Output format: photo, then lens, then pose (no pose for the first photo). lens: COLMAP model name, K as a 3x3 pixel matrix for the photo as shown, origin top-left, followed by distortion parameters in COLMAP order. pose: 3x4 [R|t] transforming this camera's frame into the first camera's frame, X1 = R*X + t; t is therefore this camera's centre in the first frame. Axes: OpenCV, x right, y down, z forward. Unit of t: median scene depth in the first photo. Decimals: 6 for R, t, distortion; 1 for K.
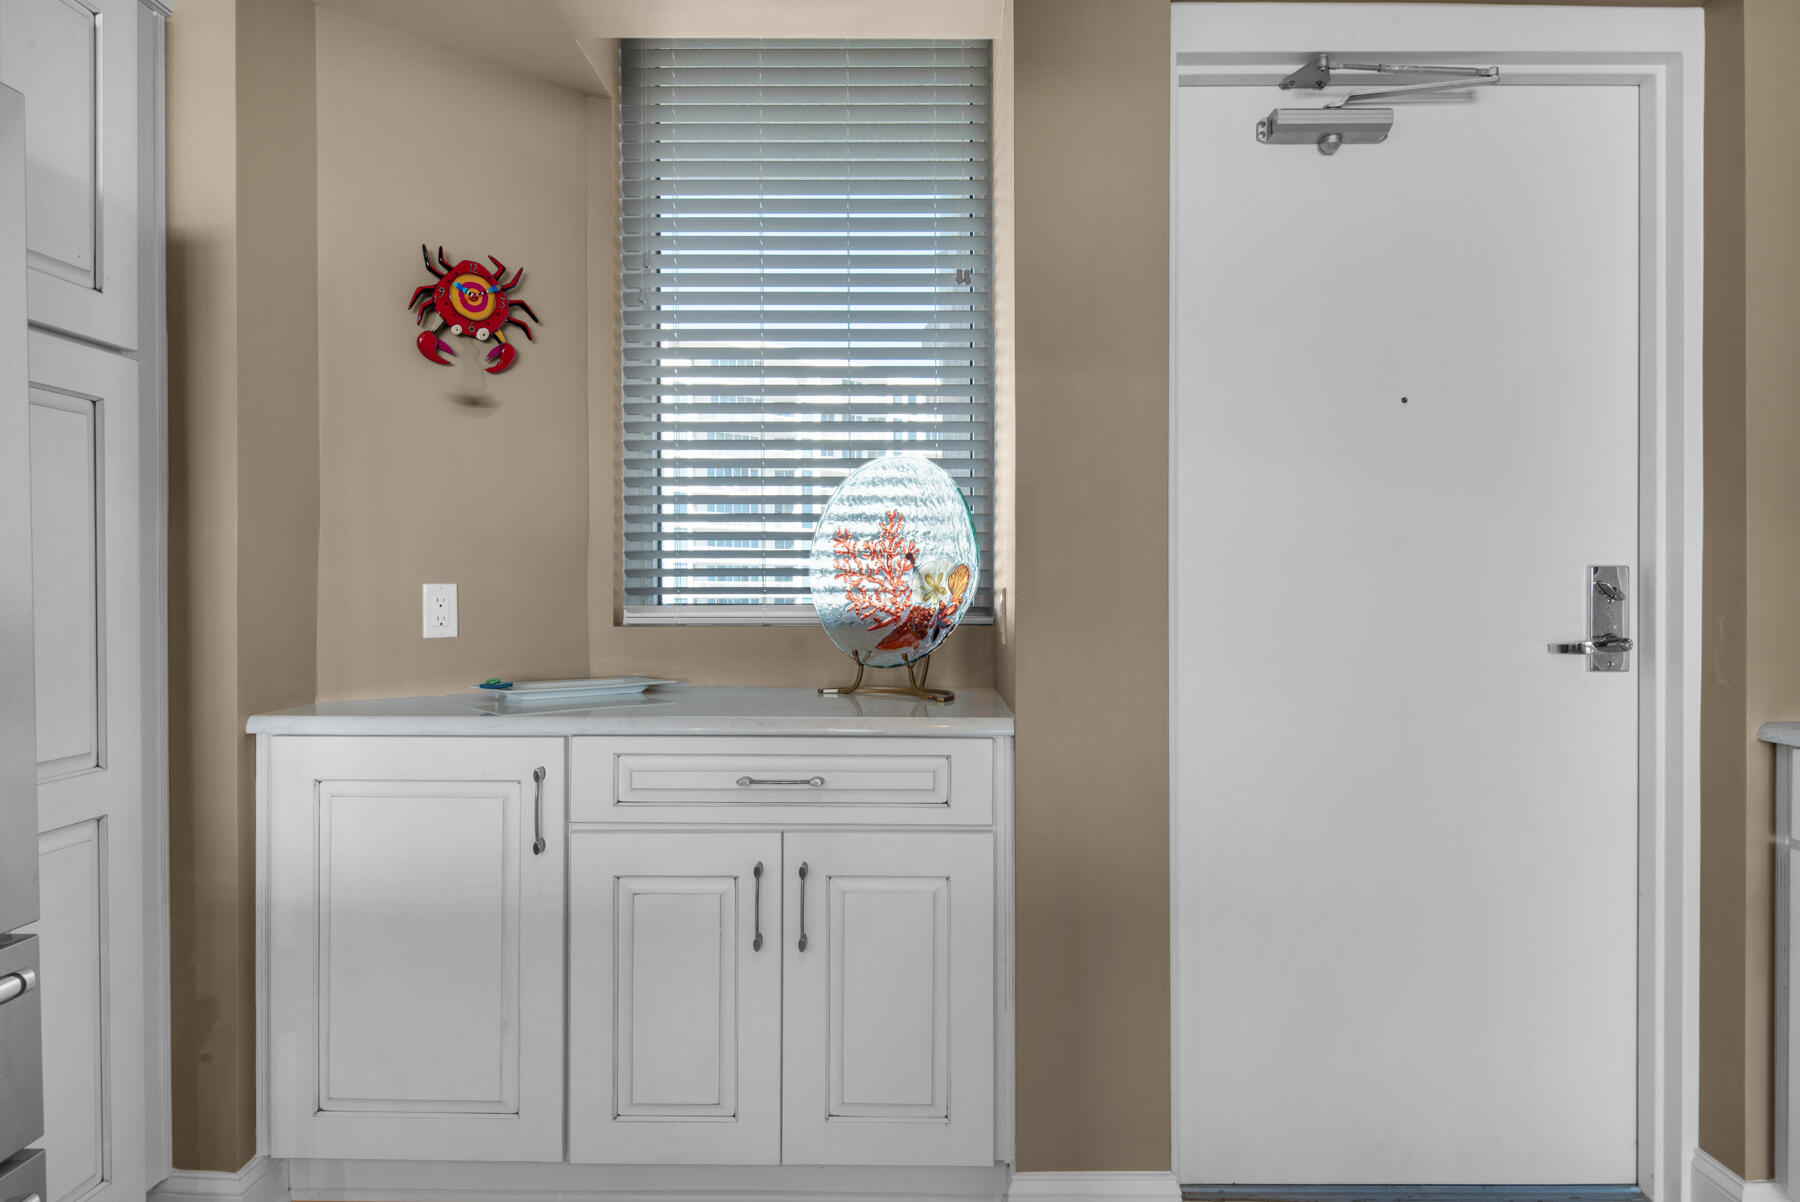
lens RADIAL K [[1085.3, 0, 902.2], [0, 1085.3, 595.3], [0, 0, 1]] dist [-0.000754, 0.004510]
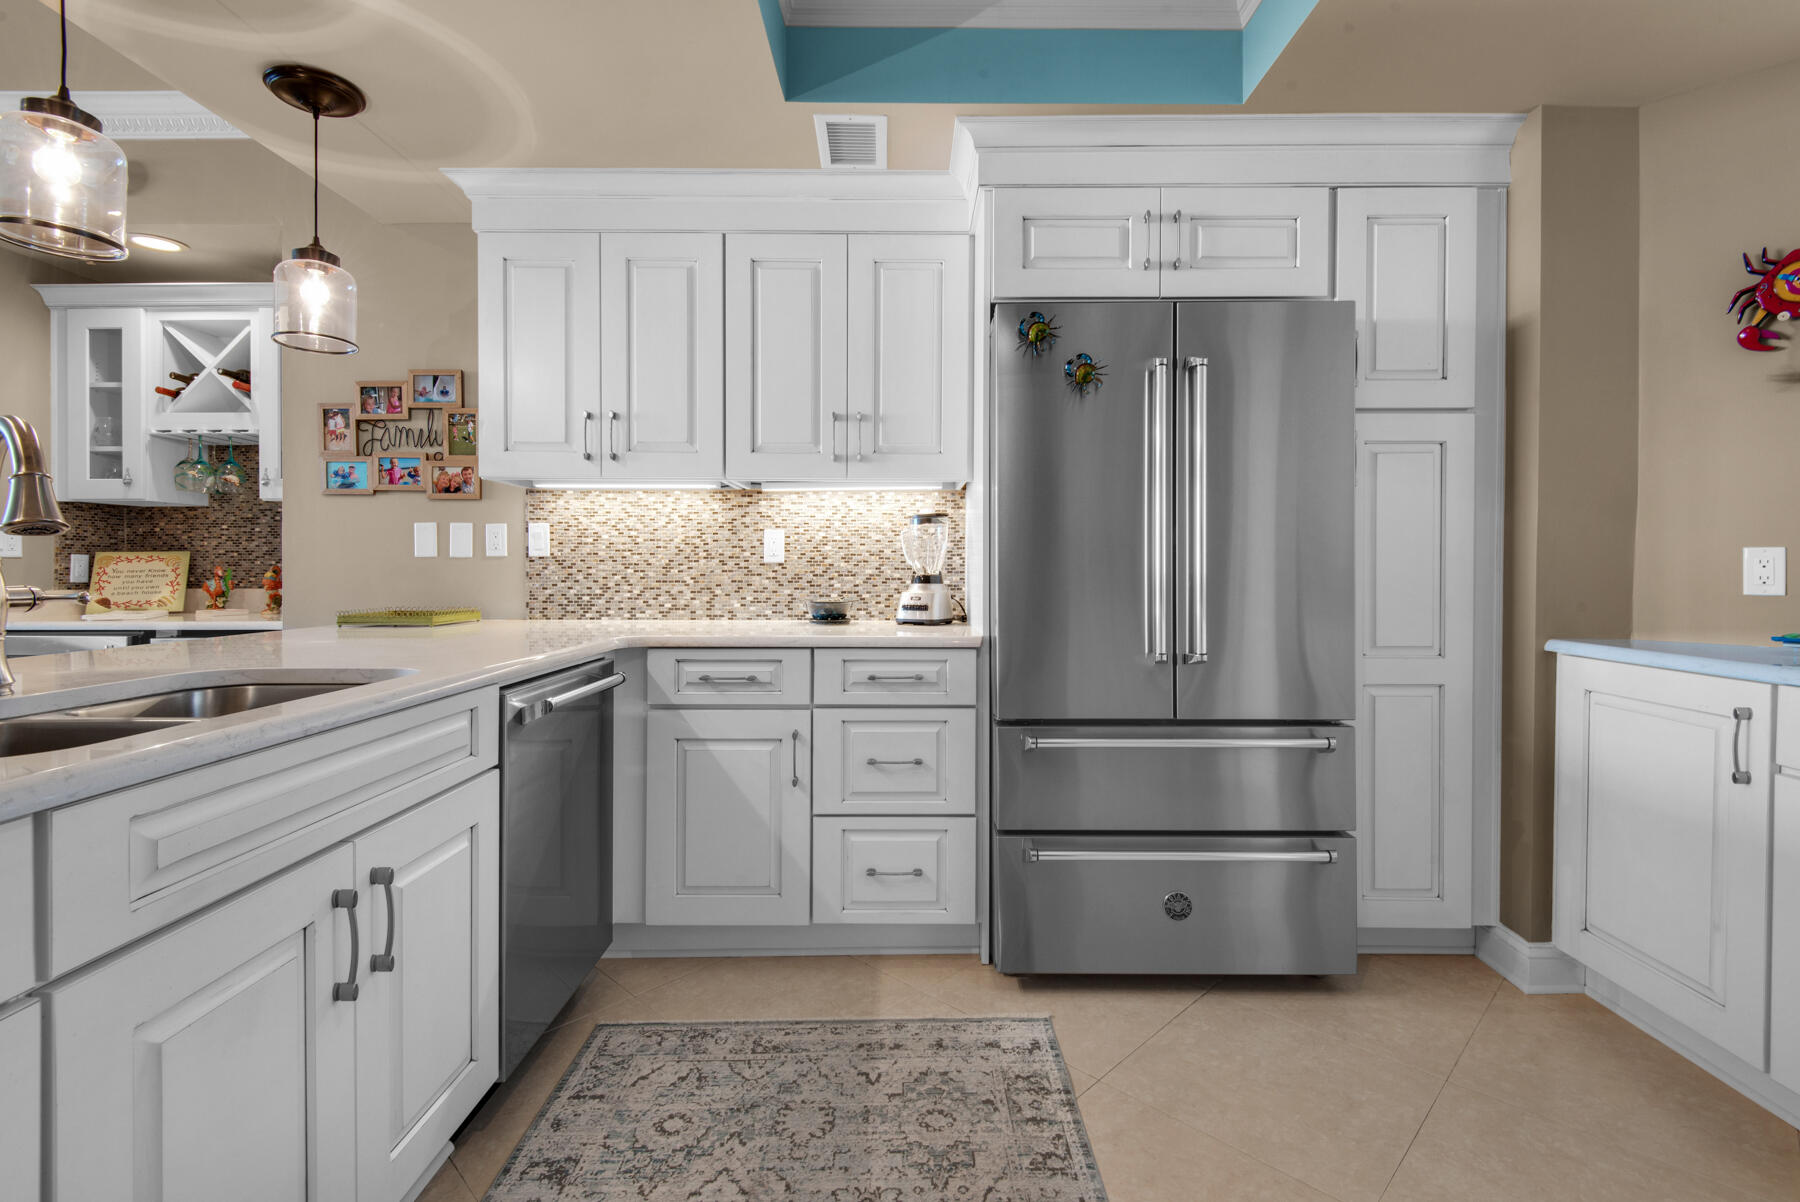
lens RADIAL K [[830.1, 0, 904.4], [0, 830.1, 579.4], [0, 0, 1]] dist [-0.001614, -0.008344]
pose [[-0.001776, 0.013374, -0.999909, 0.427983], [-0.010338, 0.999857, 0.013392, 0.020533], [0.999945, 0.010361, -0.001638, 0.113741]]
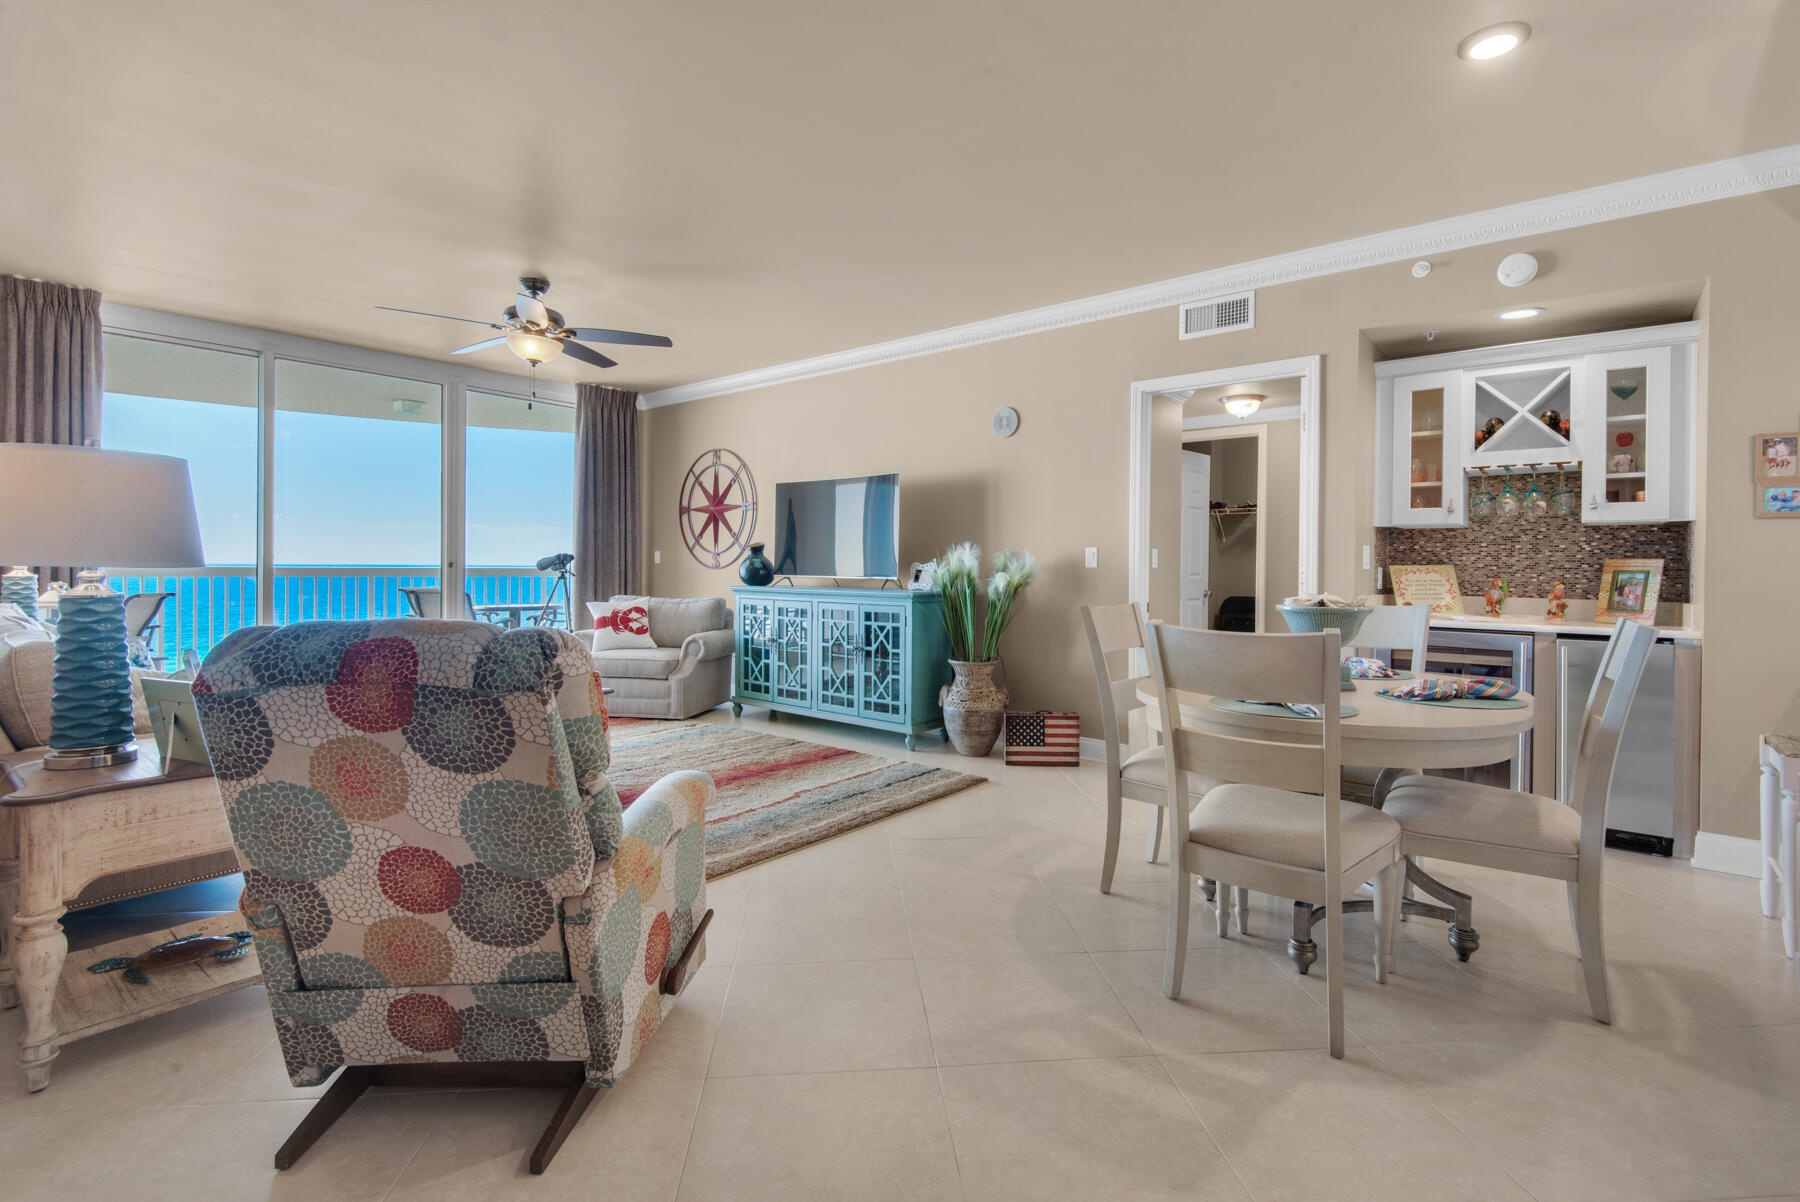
lens RADIAL K [[830.1, 0, 943.4], [0, 830.1, 568.8], [0, 0, 1]] dist [-0.001614, -0.008344]
pose [[-0.623357, -0.006642, -0.781909, 1.100755], [-0.018847, 0.999801, 0.006532, 0.020648], [0.781710, 0.018808, -0.623358, -0.998315]]
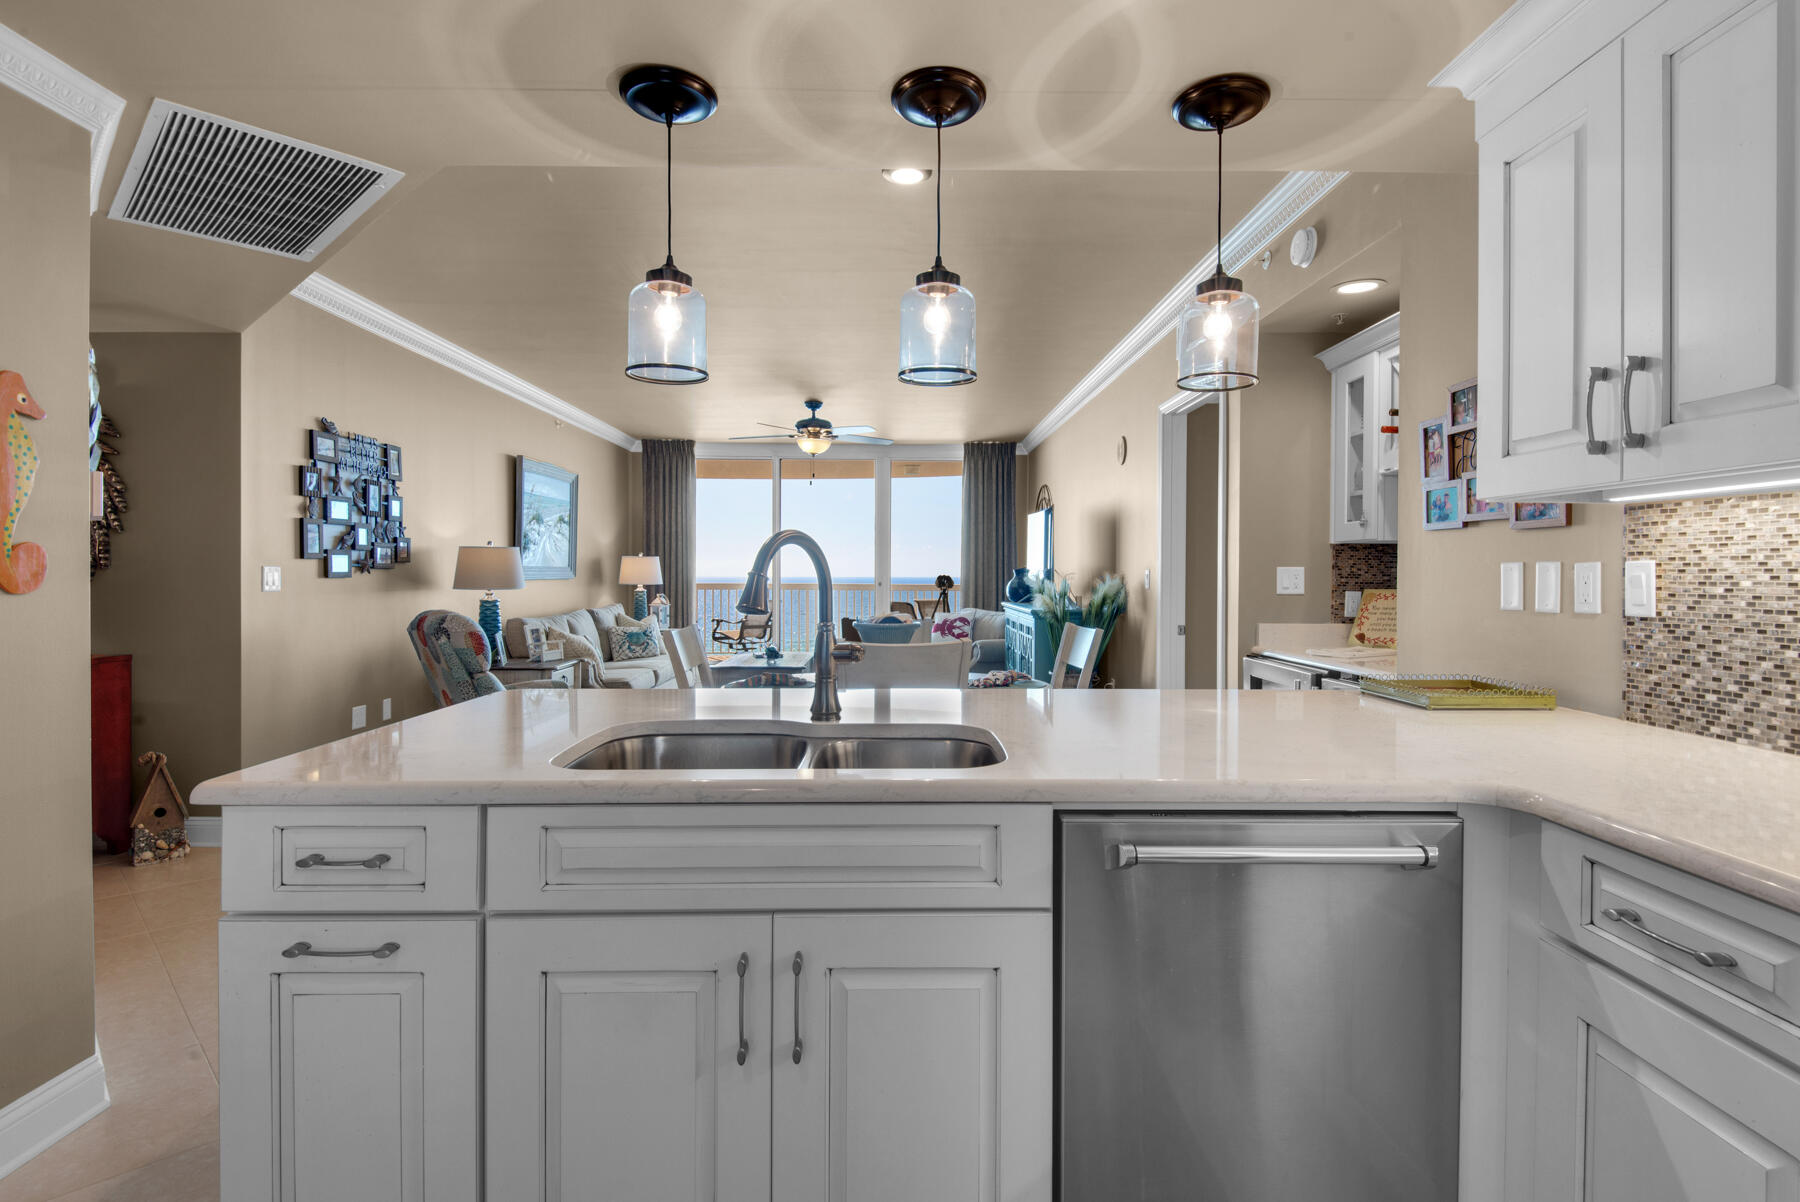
lens RADIAL K [[891.0, 0, 912.1], [0, 891.0, 576.3], [0, 0, 1]] dist [-0.001729, 0.001622]
pose [[-0.999604, -0.007173, -0.027217, -0.158334], [-0.007463, 0.999916, 0.010575, -0.032261], [0.027139, 0.010774, -0.999574, 0.345688]]
